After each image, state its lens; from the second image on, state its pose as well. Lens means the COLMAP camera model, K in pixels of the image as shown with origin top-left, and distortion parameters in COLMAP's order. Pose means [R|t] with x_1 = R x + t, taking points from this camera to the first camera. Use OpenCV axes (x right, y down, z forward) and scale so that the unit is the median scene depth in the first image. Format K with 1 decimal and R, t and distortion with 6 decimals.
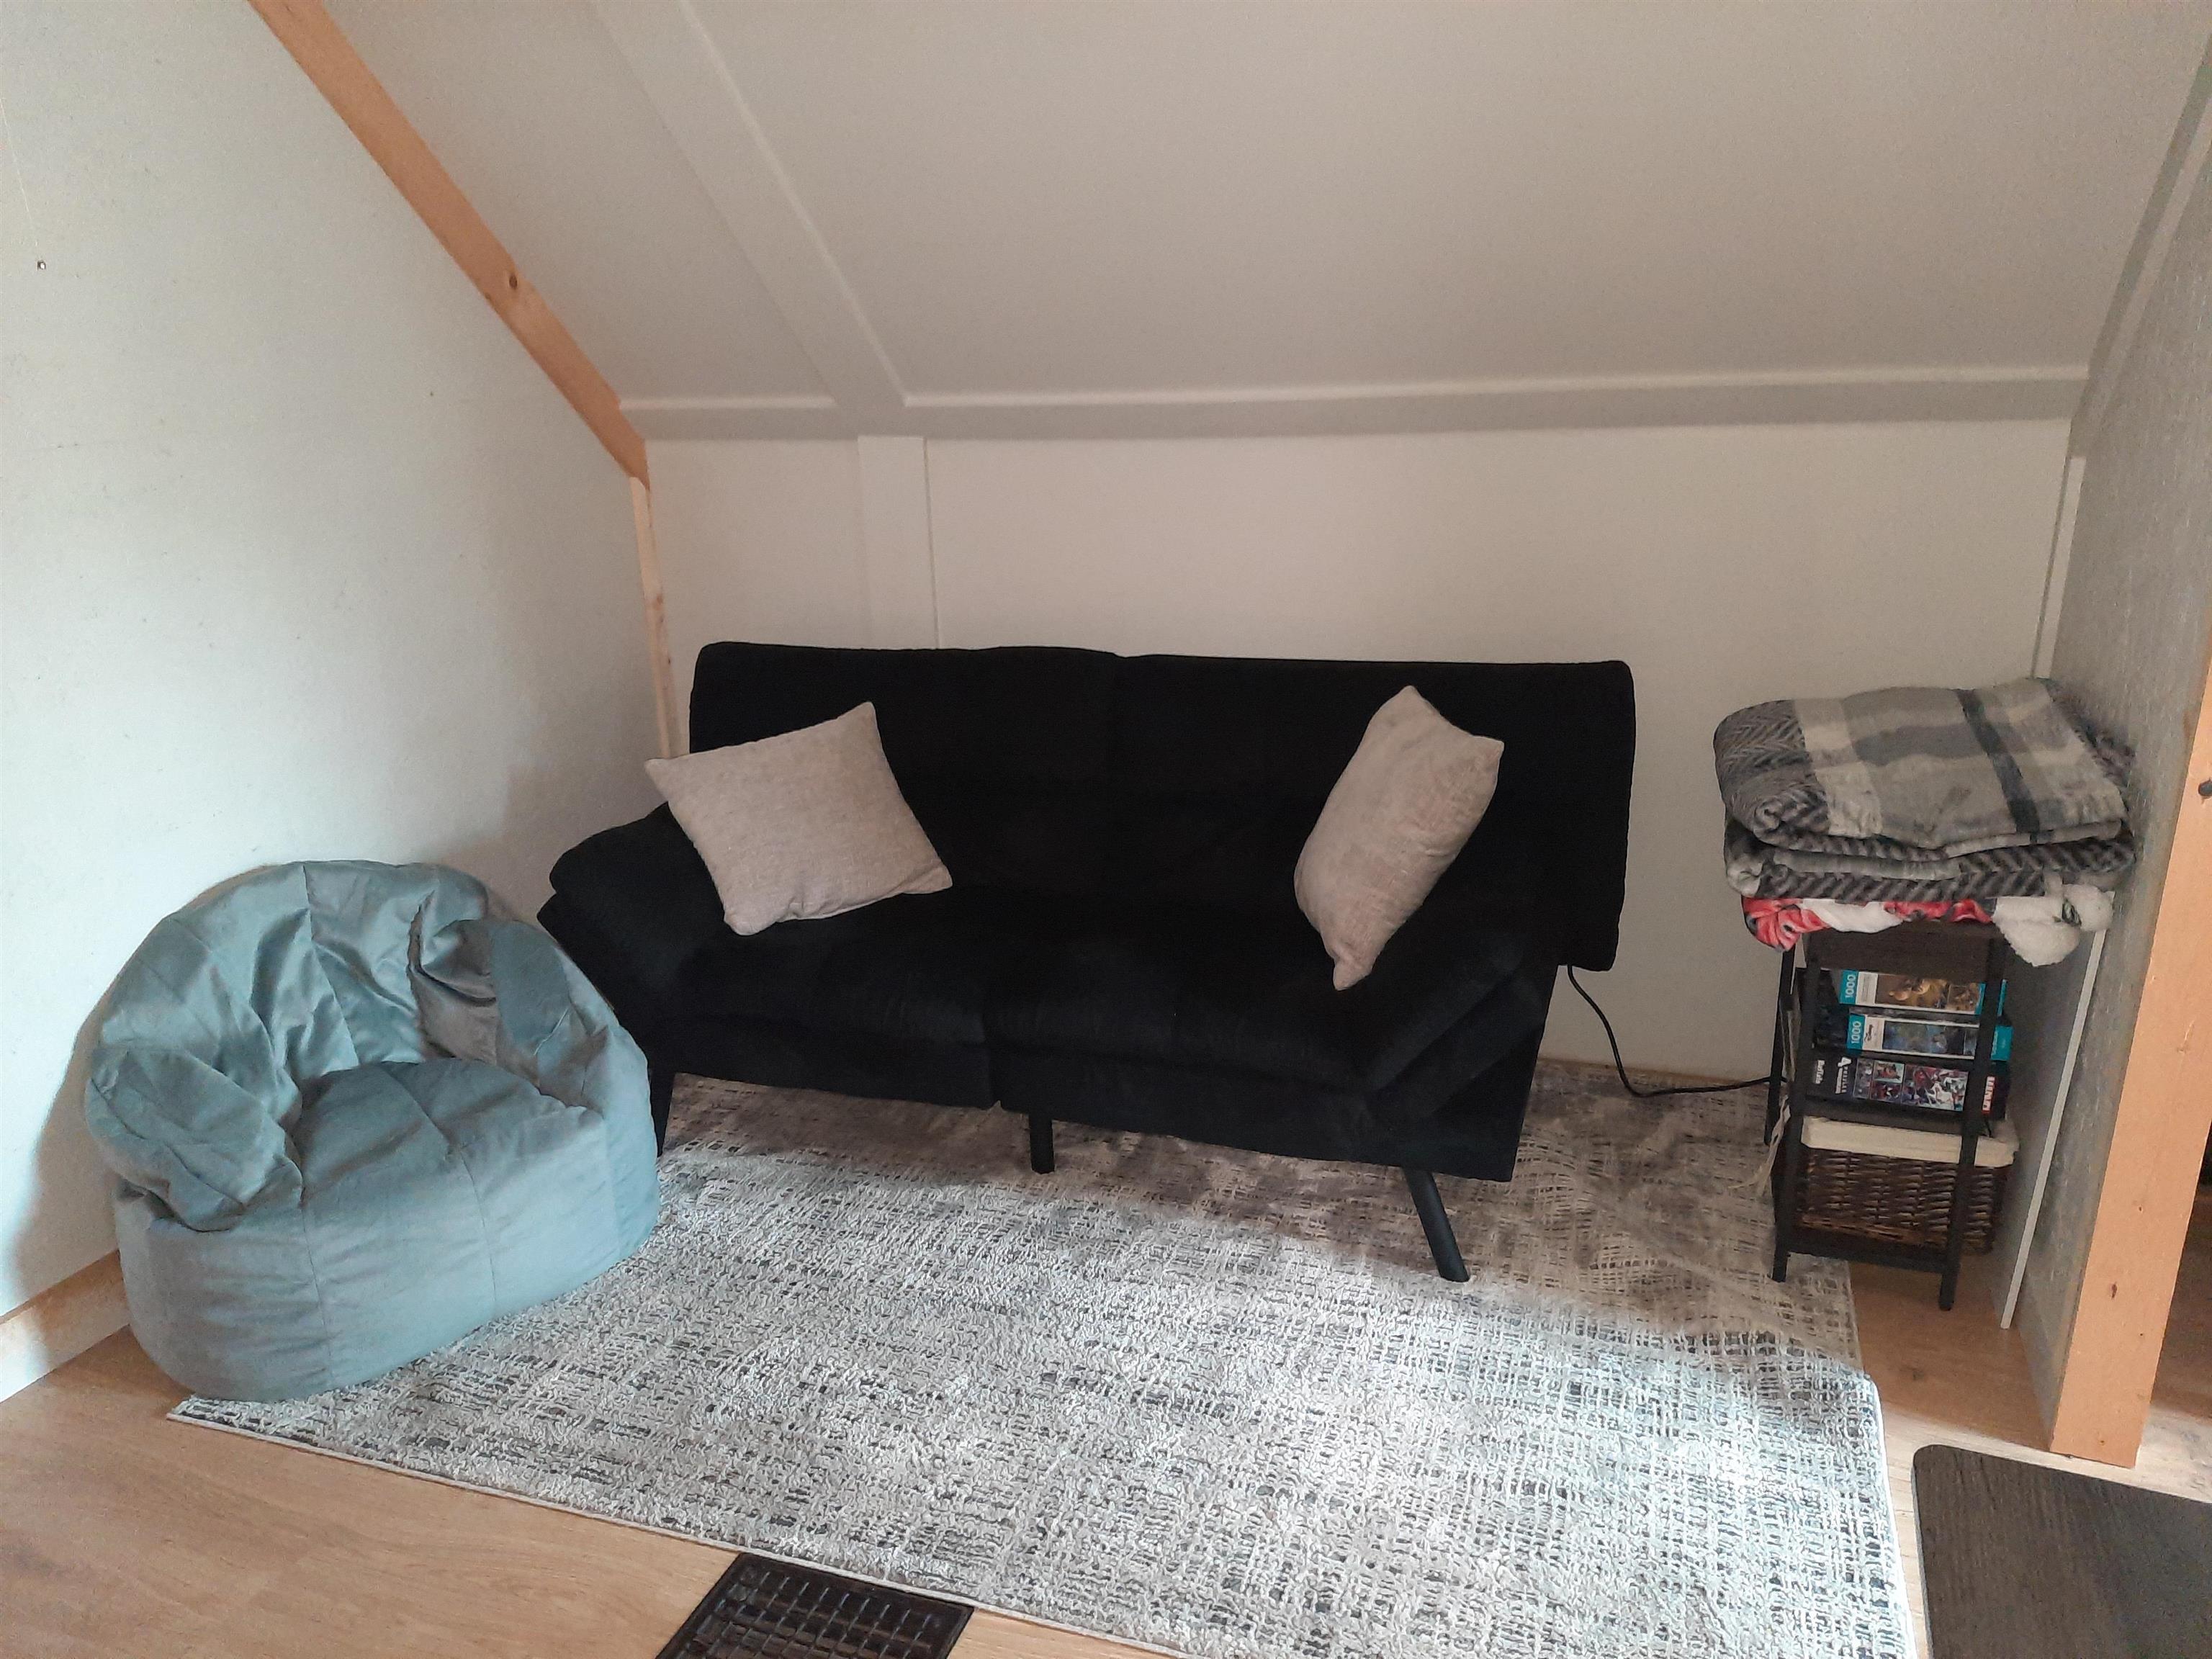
lens RADIAL K [[1616.8, 0, 1124.7], [0, 1616.8, 835.6], [0, 0, 1]] dist [0.047029, -0.048387]
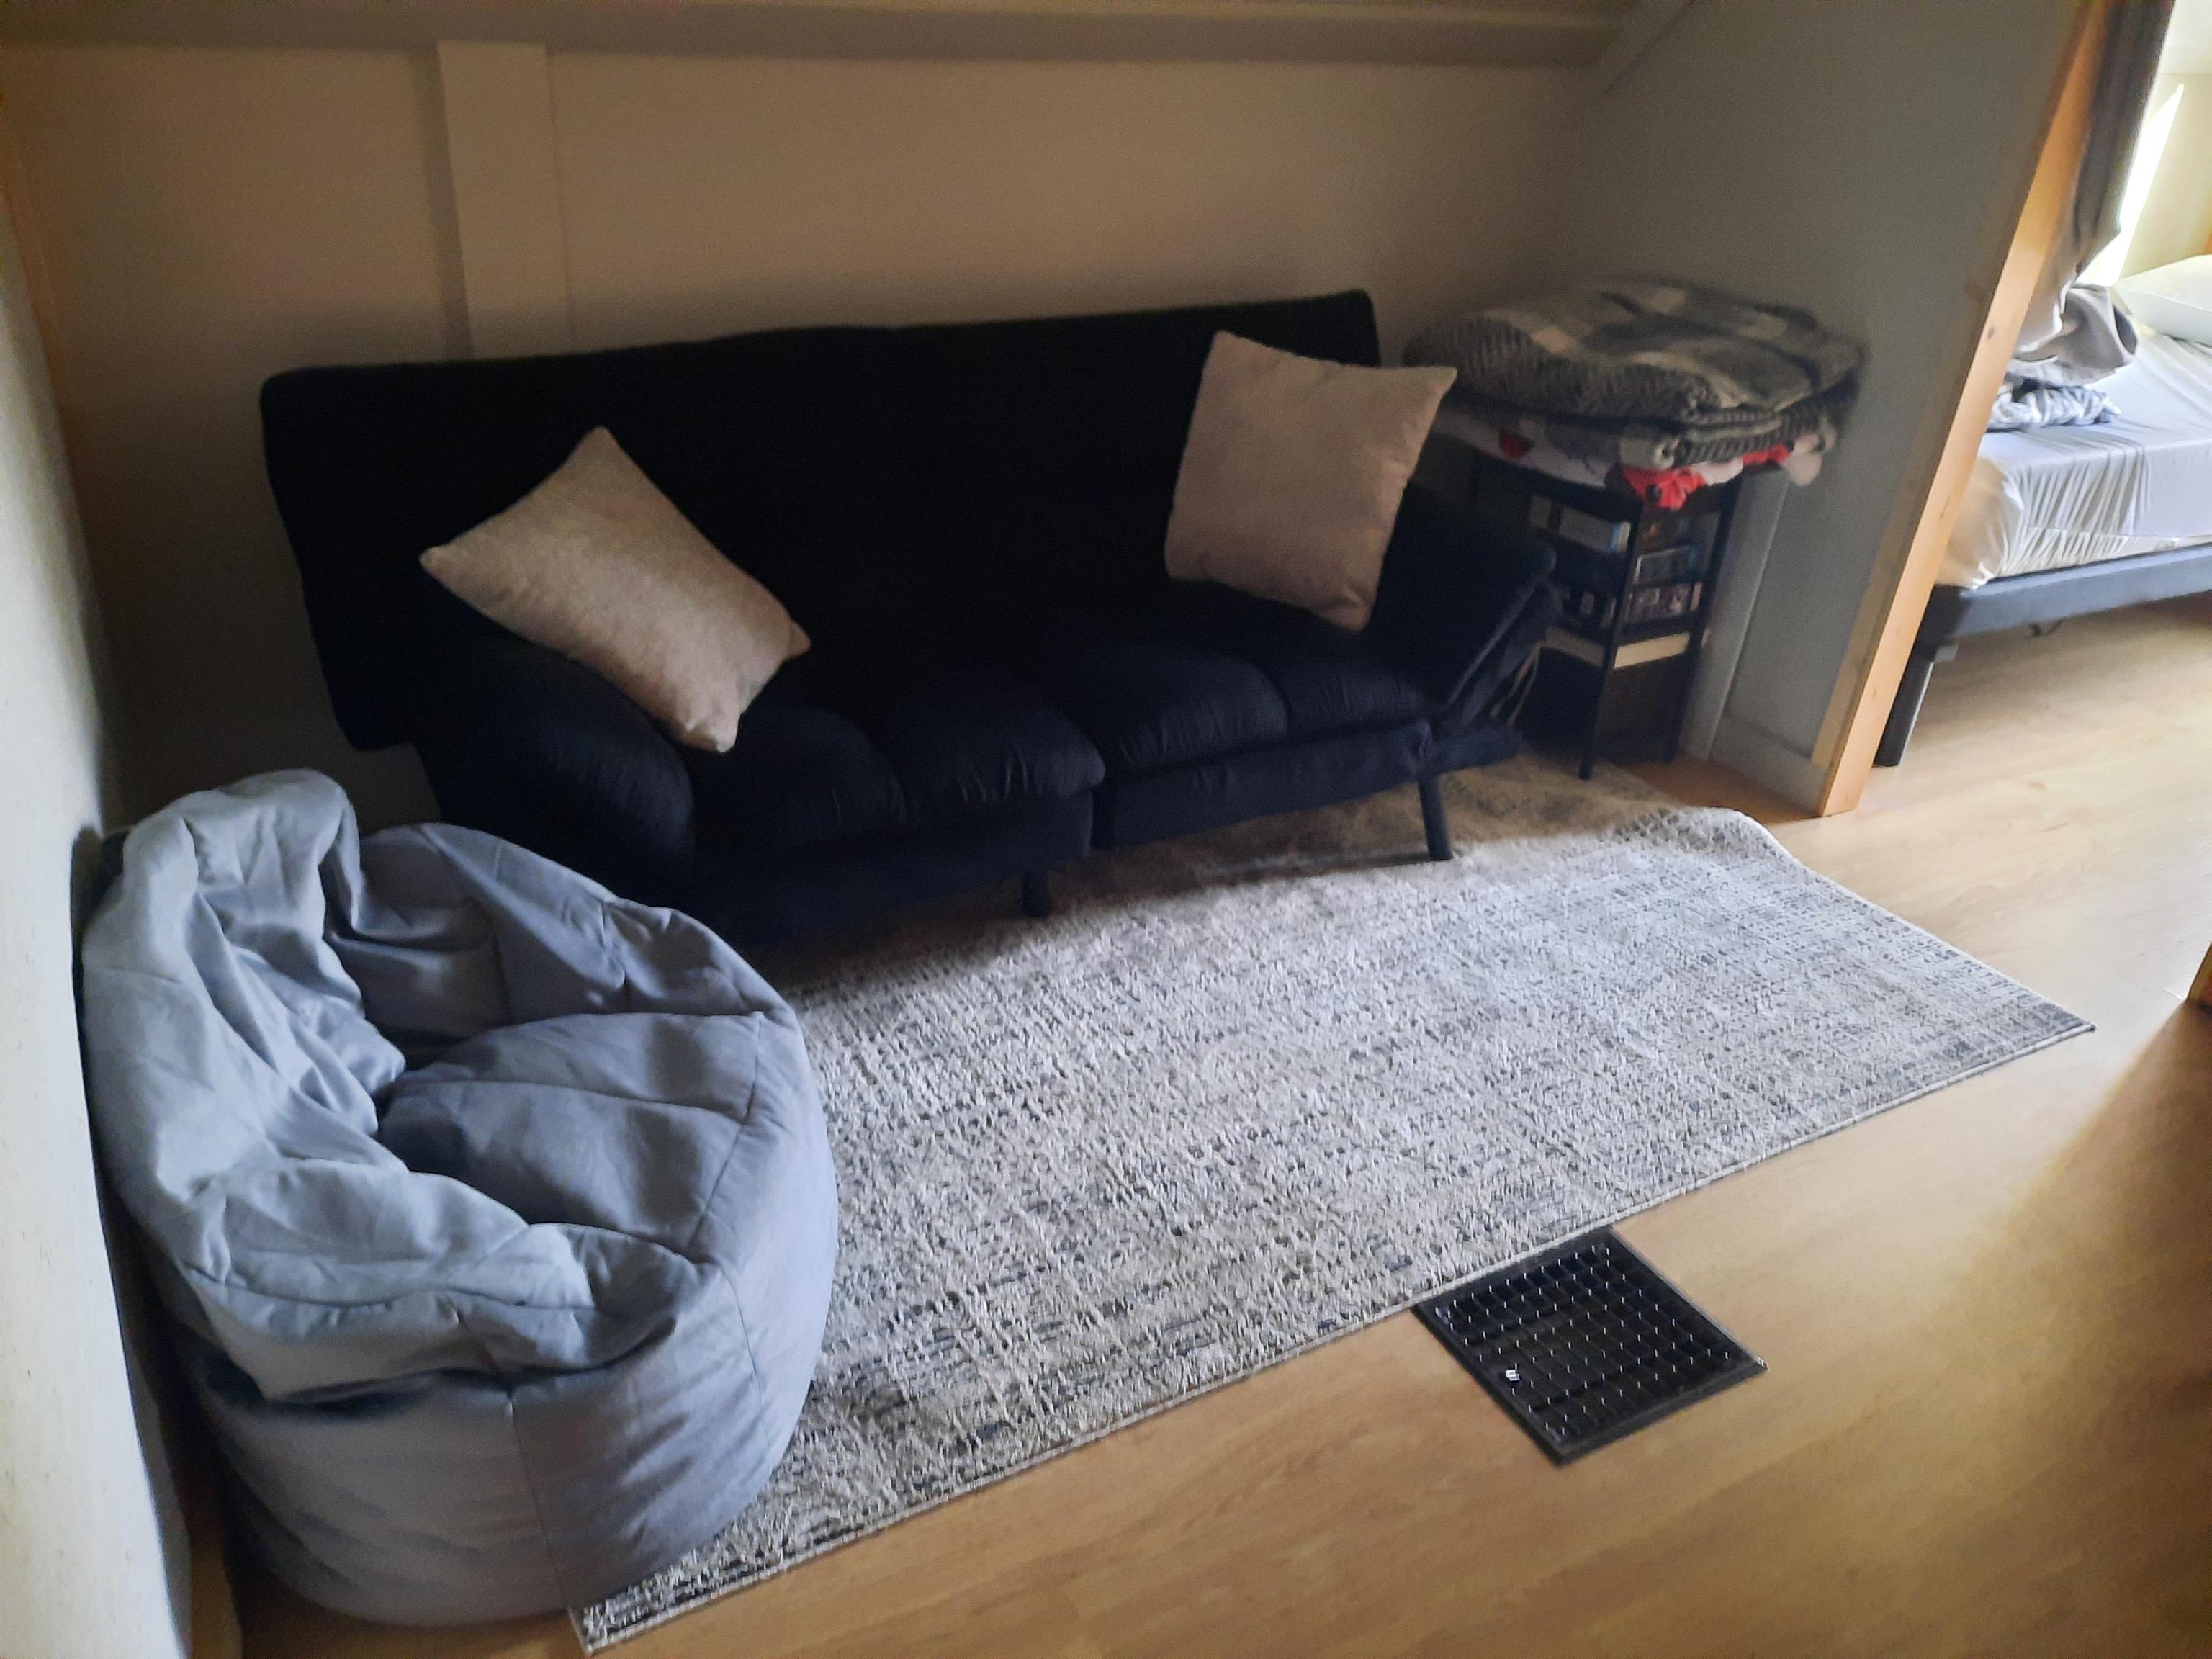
lens RADIAL K [[1616.8, 0, 1108.4], [0, 1616.8, 831.4], [0, 0, 1]] dist [0.047029, -0.048387]
pose [[0.663381, -0.299405, 0.685771, -0.830733], [0.165556, 0.952476, 0.255697, -0.088003], [-0.729738, -0.056092, 0.681423, 0.448179]]
